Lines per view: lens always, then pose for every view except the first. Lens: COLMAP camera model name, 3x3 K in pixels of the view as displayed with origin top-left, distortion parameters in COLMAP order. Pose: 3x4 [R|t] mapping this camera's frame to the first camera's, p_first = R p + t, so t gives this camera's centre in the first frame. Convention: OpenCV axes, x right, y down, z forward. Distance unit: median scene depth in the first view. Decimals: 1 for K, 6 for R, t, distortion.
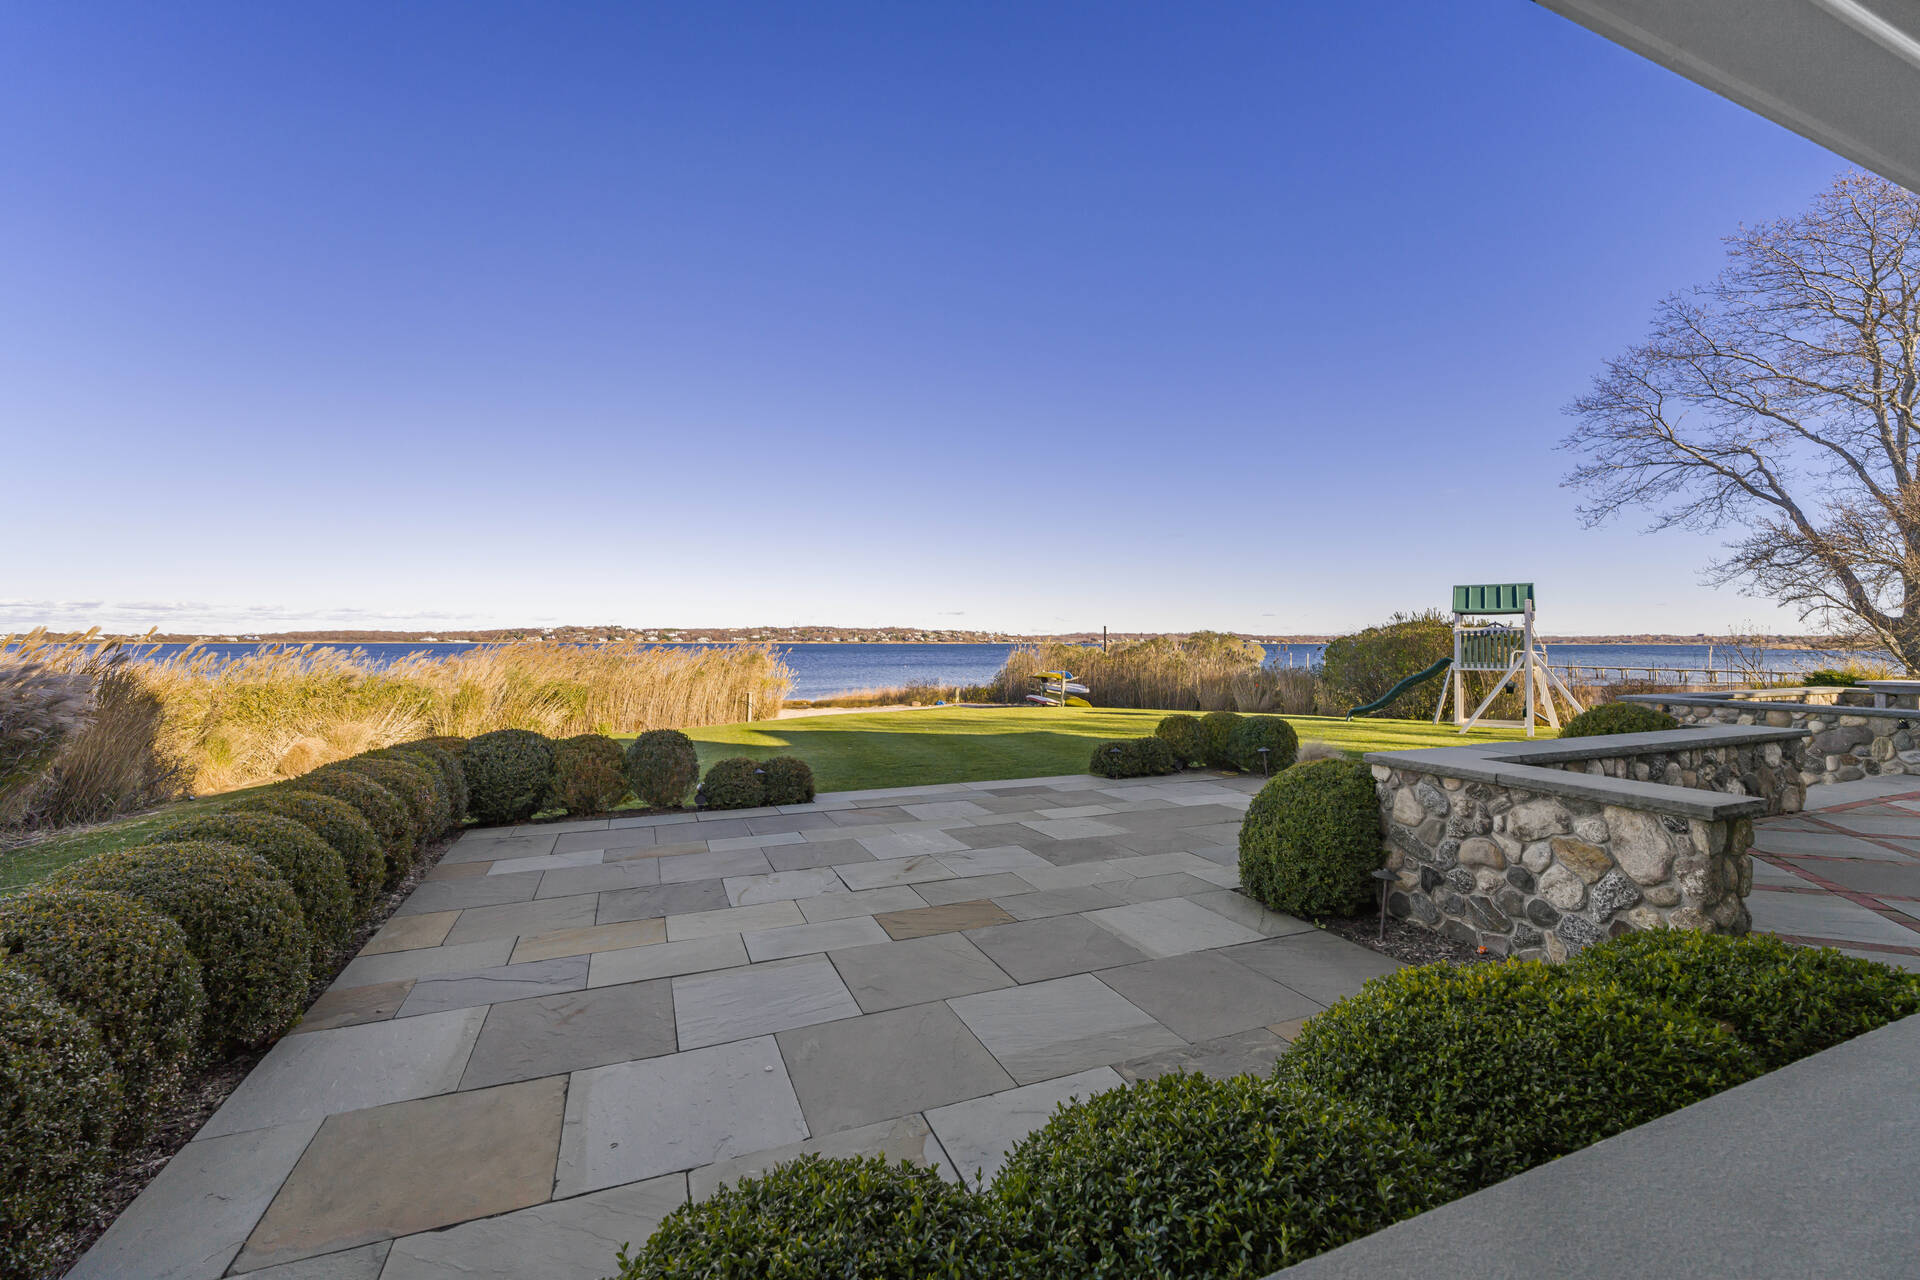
lens RADIAL K [[781.5, 0, 955.0], [0, 781.5, 640.3], [0, 0, 1]] dist [-0.011365, -0.000419]
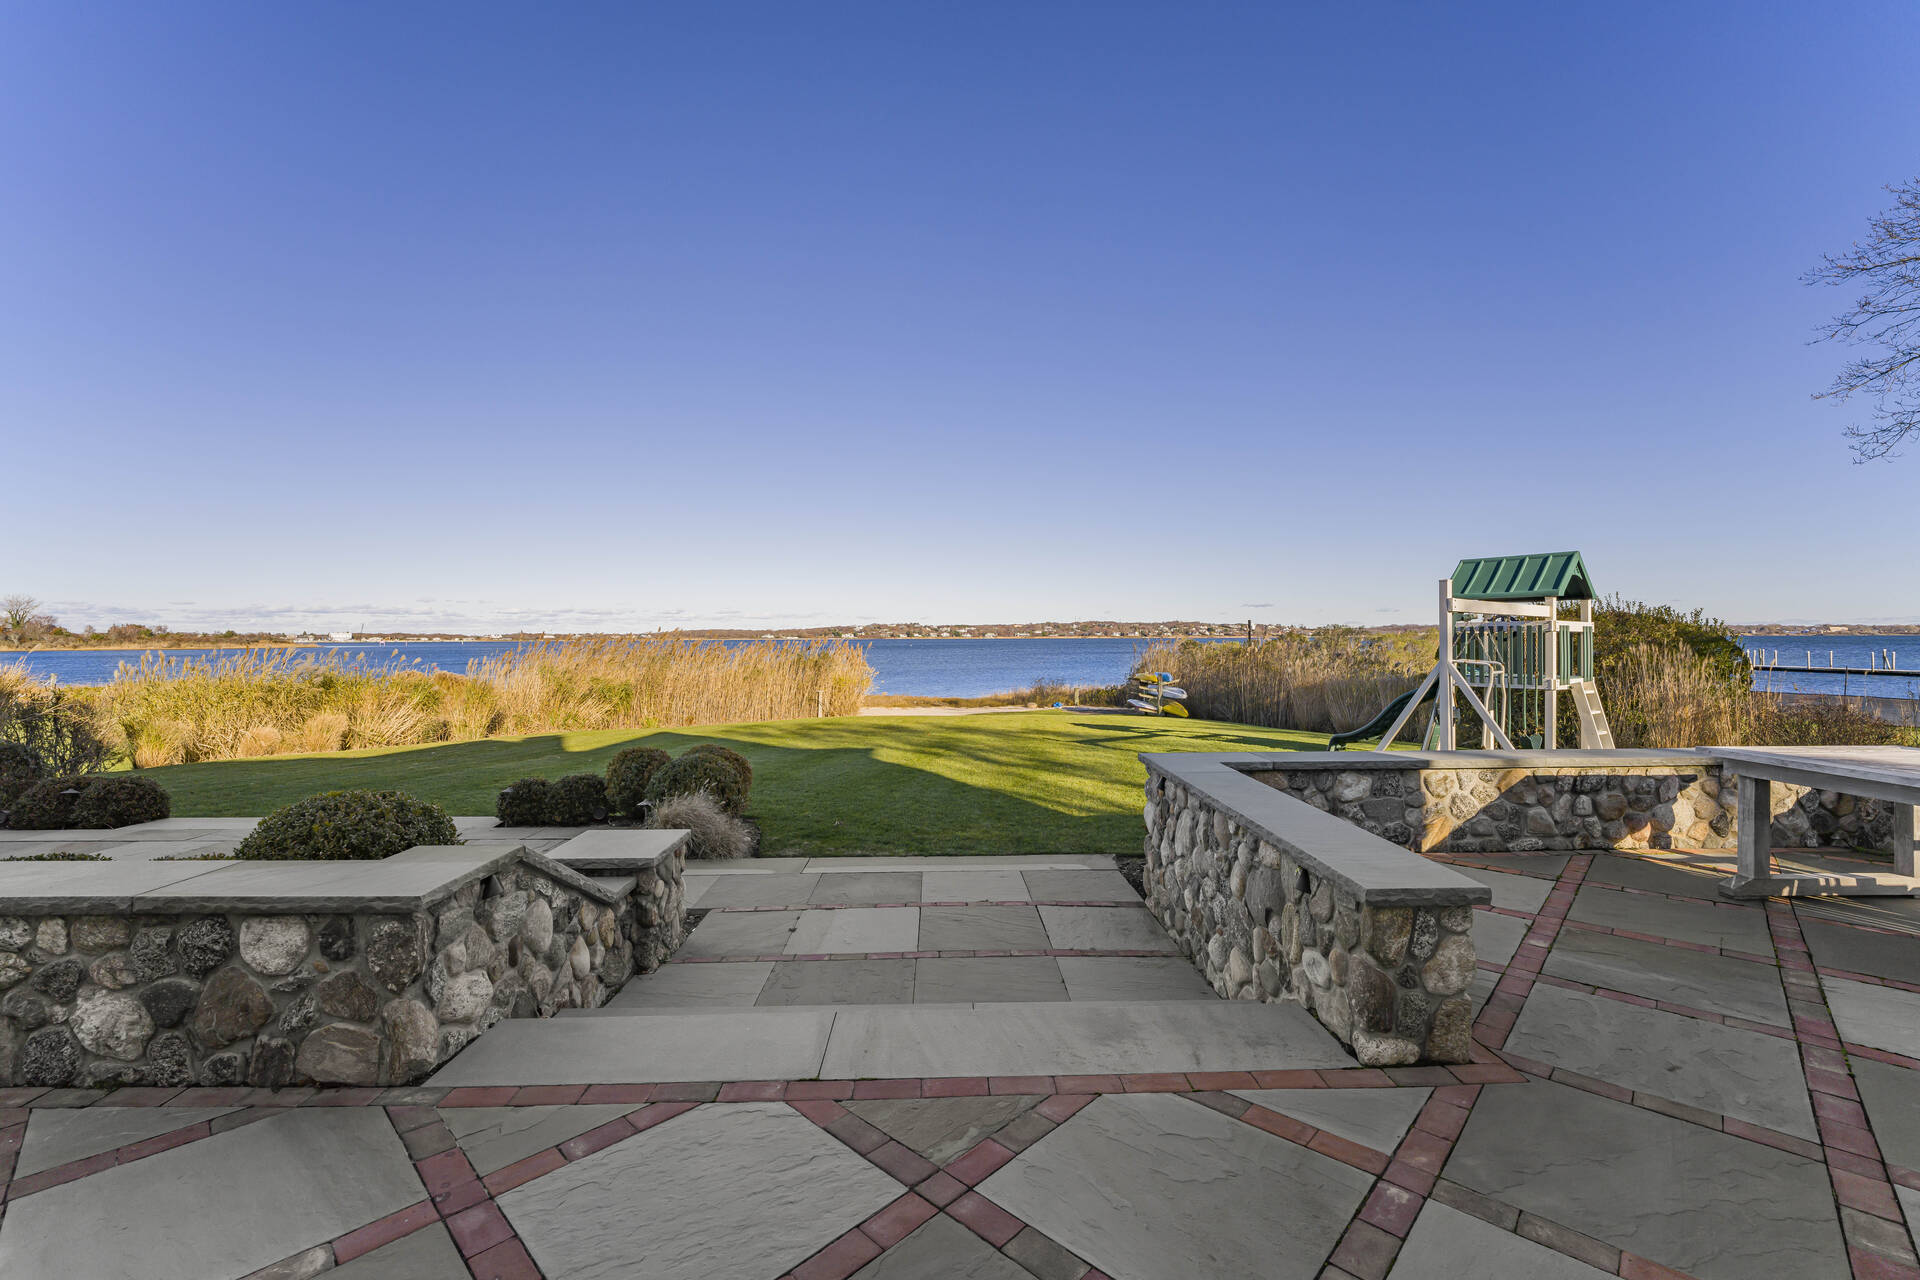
lens RADIAL K [[781.5, 0, 960.5], [0, 781.5, 635.8], [0, 0, 1]] dist [-0.011365, -0.000419]
pose [[0.939216, -0.004877, -0.343293, 0.237323], [0.005134, 0.999987, -0.000159, -0.003132], [0.343289, -0.001613, 0.939228, 0.110676]]
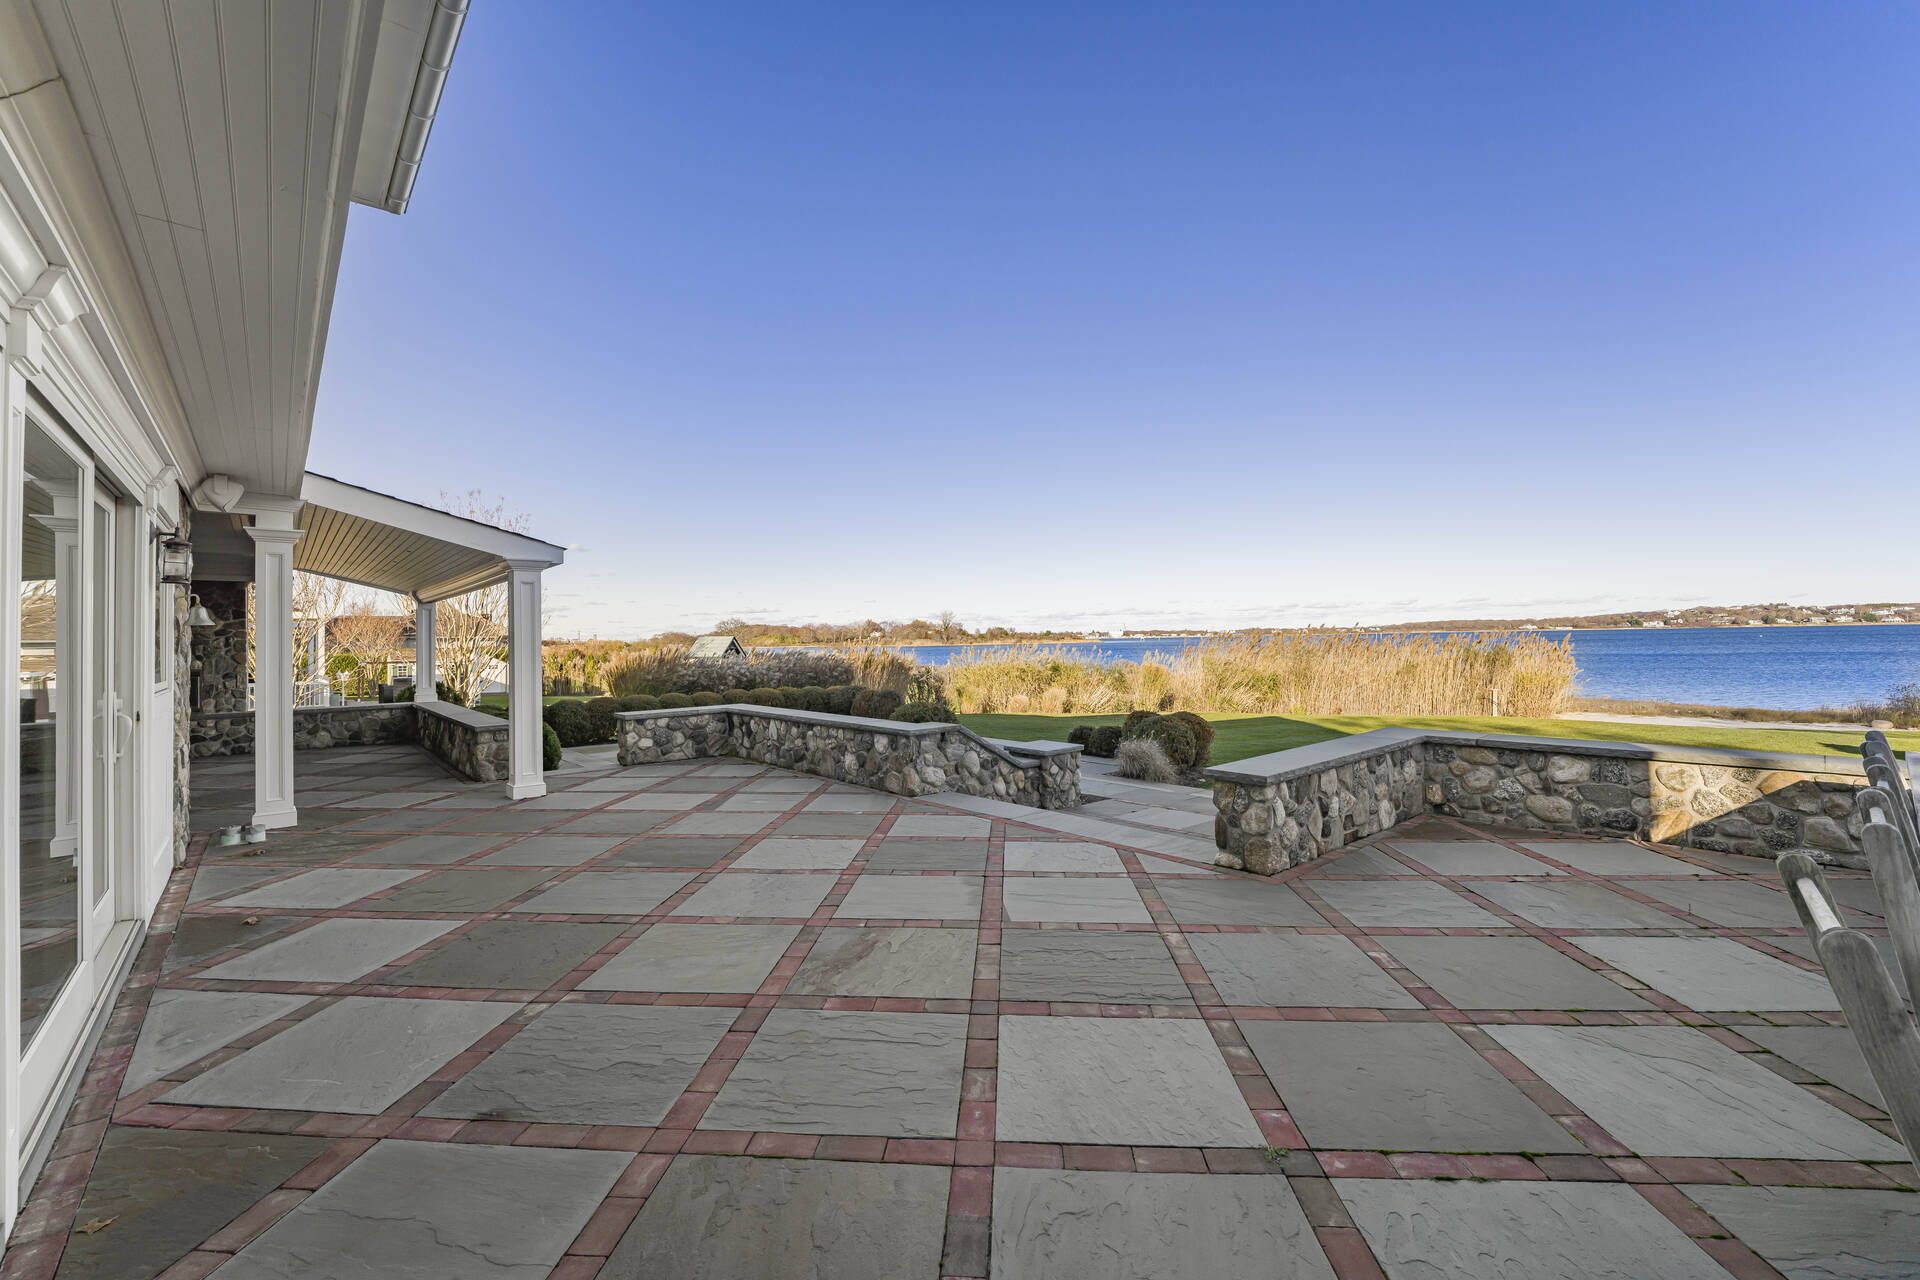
lens RADIAL K [[781.5, 0, 957.0], [0, 781.5, 630.2], [0, 0, 1]] dist [-0.011365, -0.000419]
pose [[0.337476, -0.017234, -0.941176, 0.353237], [0.019647, 0.999744, -0.011262, -0.003480], [0.941129, -0.014691, 0.337728, 0.103553]]
